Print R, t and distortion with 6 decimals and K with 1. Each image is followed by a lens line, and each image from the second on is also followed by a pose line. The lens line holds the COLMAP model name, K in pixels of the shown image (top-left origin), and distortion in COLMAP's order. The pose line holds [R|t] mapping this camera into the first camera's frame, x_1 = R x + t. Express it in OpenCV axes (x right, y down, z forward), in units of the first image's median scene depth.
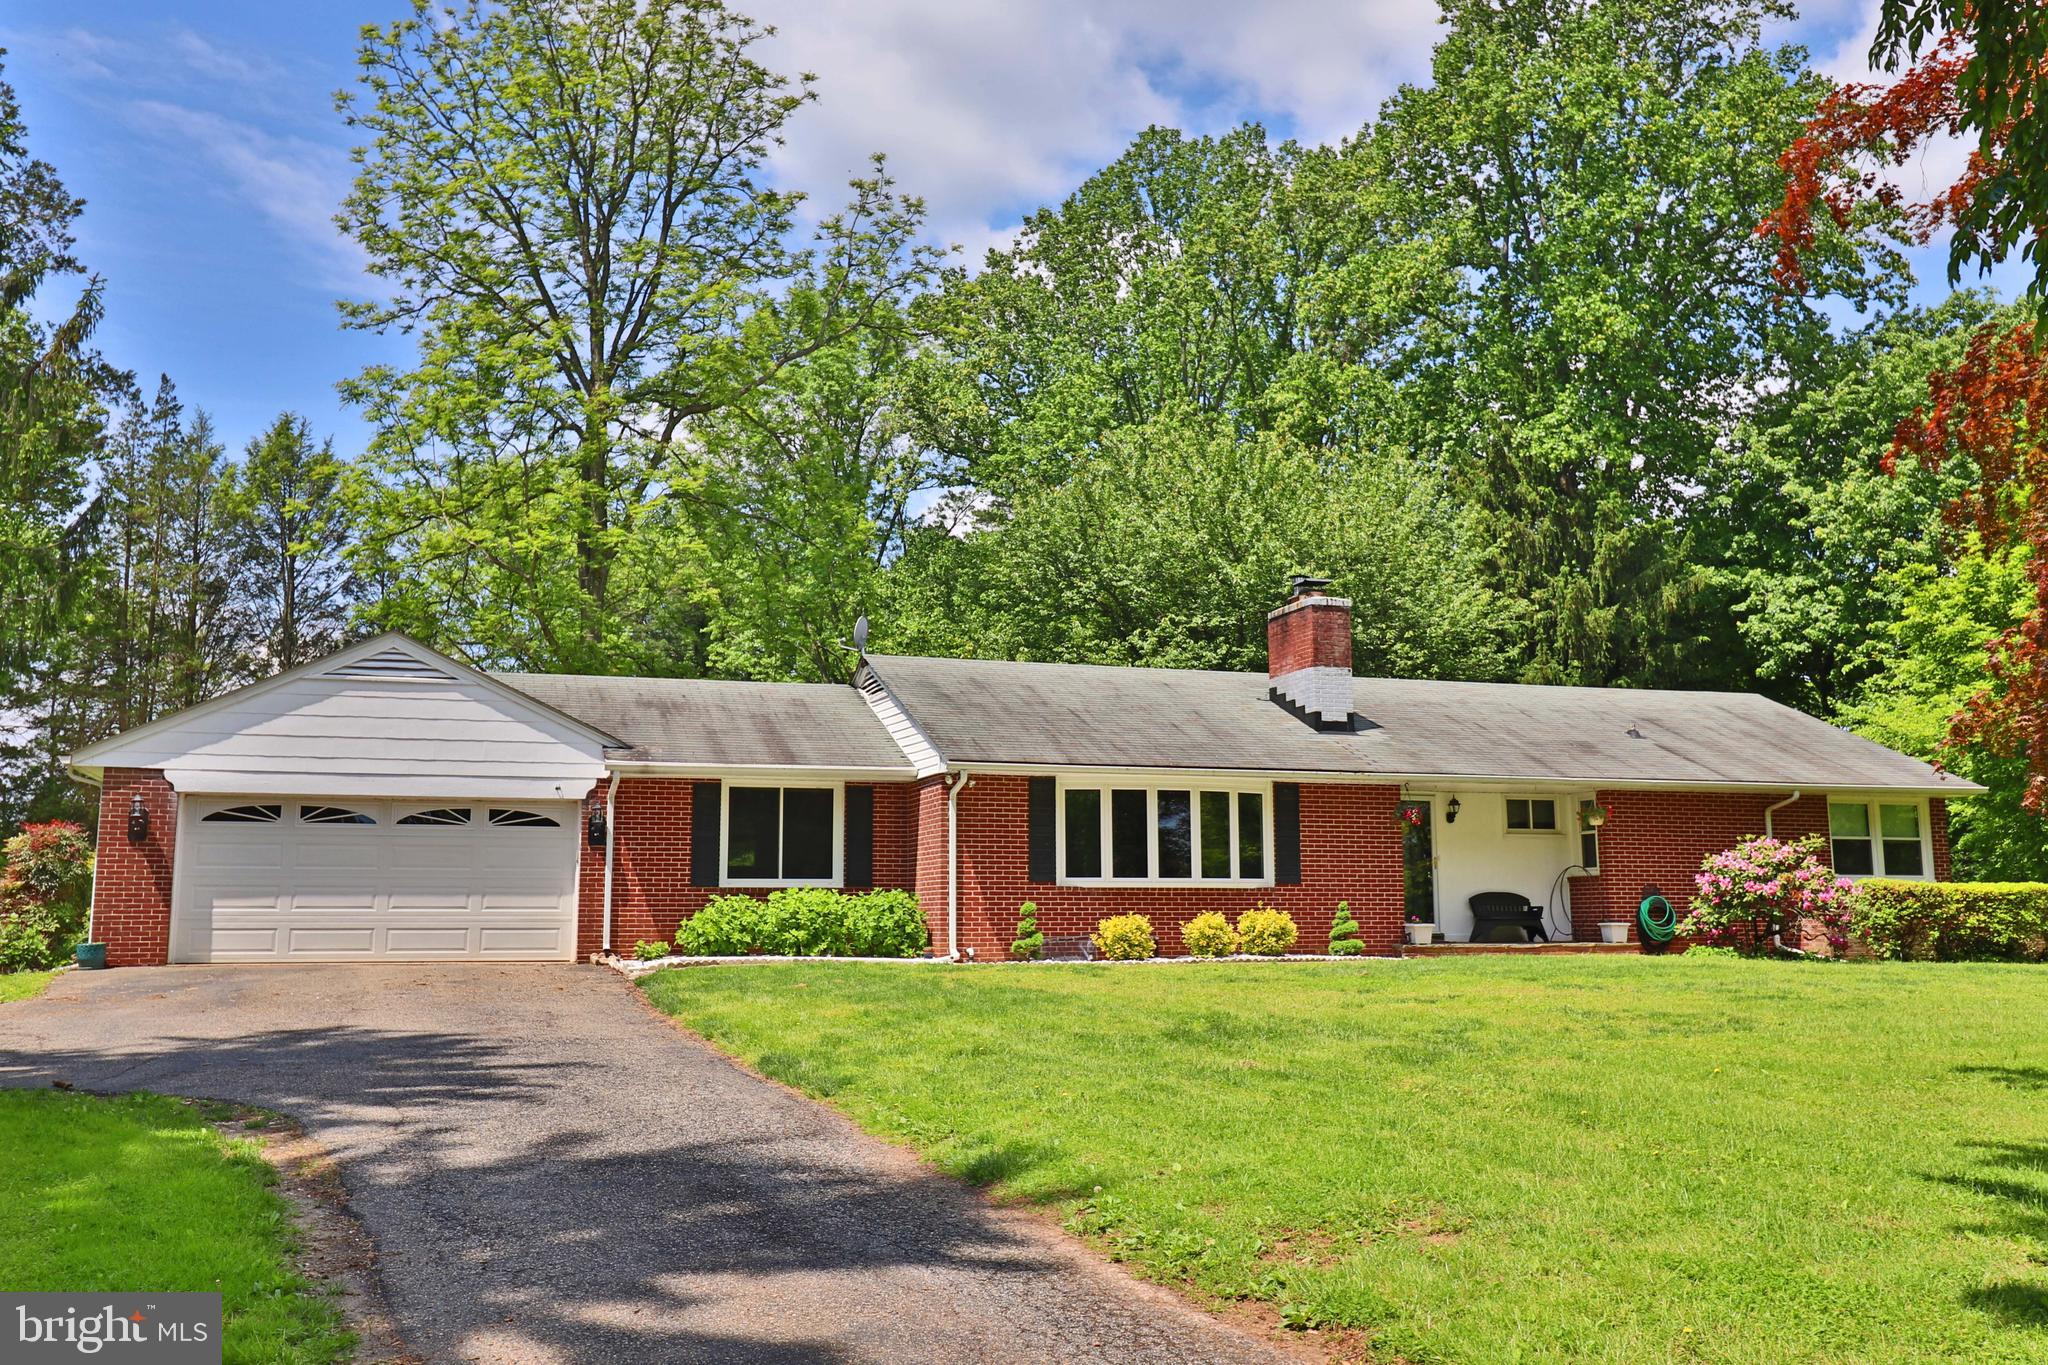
lens RADIAL K [[1801.6, 0, 1011.7], [0, 1801.6, 677.6], [0, 0, 1]] dist [0.001221, 0.021901]
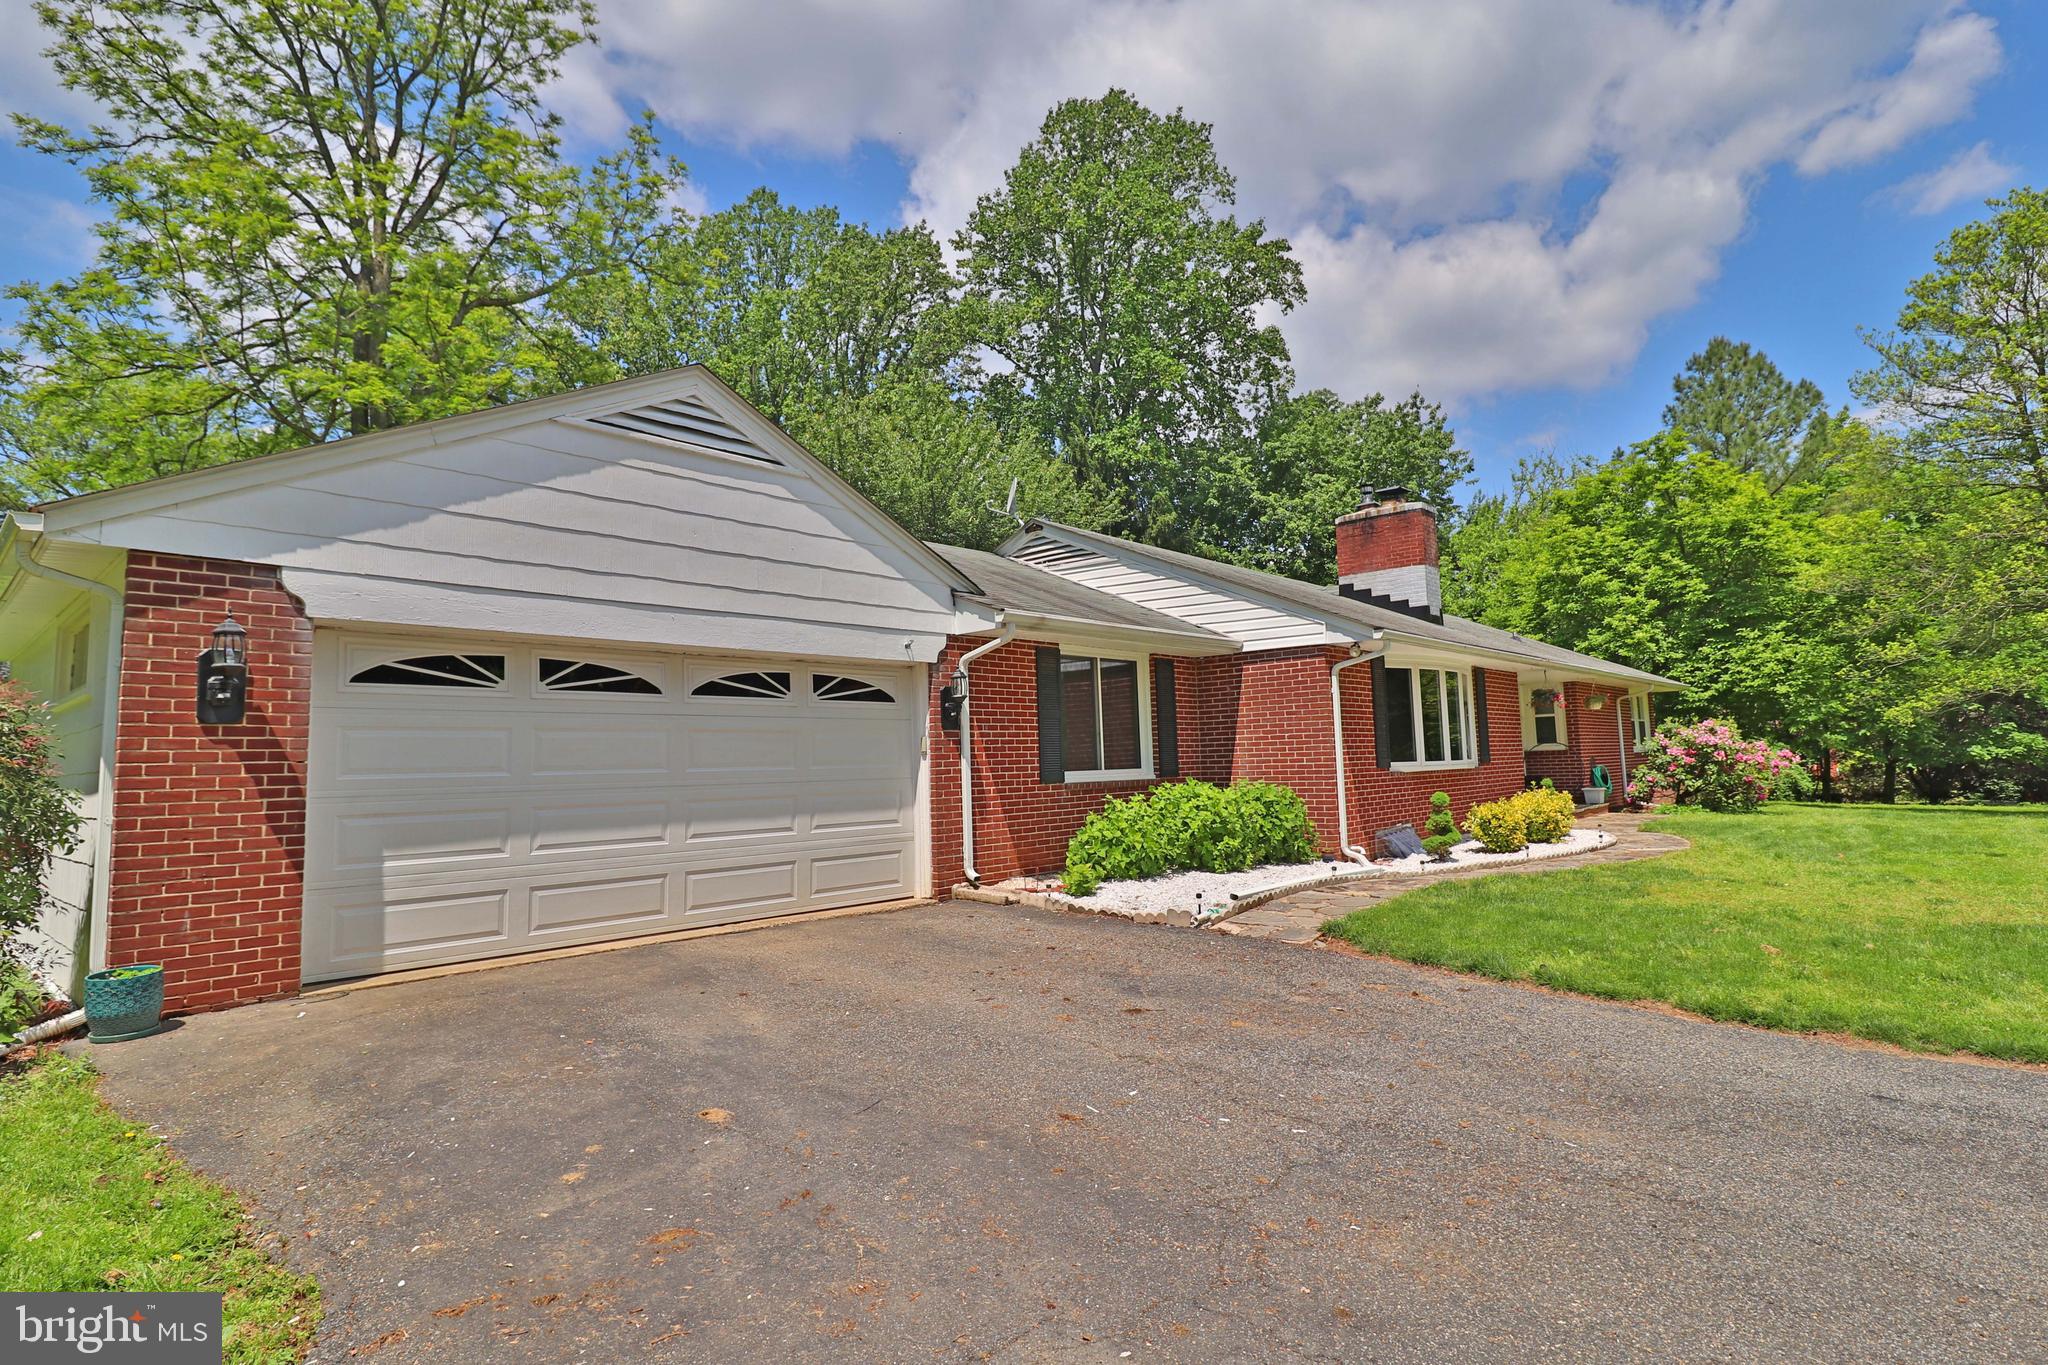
lens RADIAL K [[1056.7, 0, 1019.2], [0, 1056.7, 687.7], [0, 0, 1]] dist [-0.004241, -0.007808]
pose [[0.868668, 0.016435, 0.495122, -0.386647], [-0.044768, 0.997964, 0.045419, 0.053585], [-0.493368, -0.061620, 0.867635, 0.595148]]
